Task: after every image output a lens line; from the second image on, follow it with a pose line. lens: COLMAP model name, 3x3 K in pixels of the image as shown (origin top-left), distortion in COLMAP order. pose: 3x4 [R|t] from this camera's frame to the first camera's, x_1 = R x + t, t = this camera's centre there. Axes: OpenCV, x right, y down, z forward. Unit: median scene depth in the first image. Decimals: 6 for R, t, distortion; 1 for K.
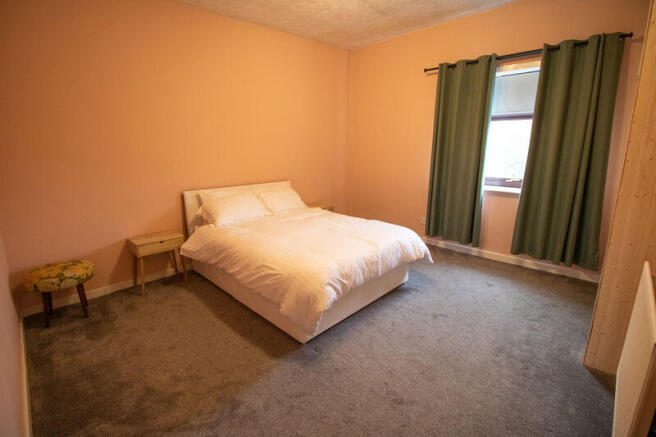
lens RADIAL K [[308.3, 0, 324.4], [0, 308.3, 218.2], [0, 0, 1]] dist [-0.004471, -0.005355]
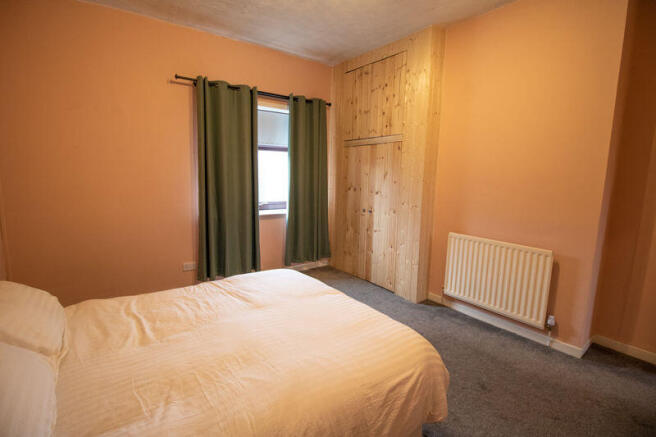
lens RADIAL K [[308.3, 0, 323.7], [0, 308.3, 217.7], [0, 0, 1]] dist [-0.004471, -0.005355]
pose [[0.146551, -0.143296, 0.978769, -0.503612], [0.206971, 0.971994, 0.111314, -0.169848], [-0.967308, 0.186264, 0.172105, 0.673621]]
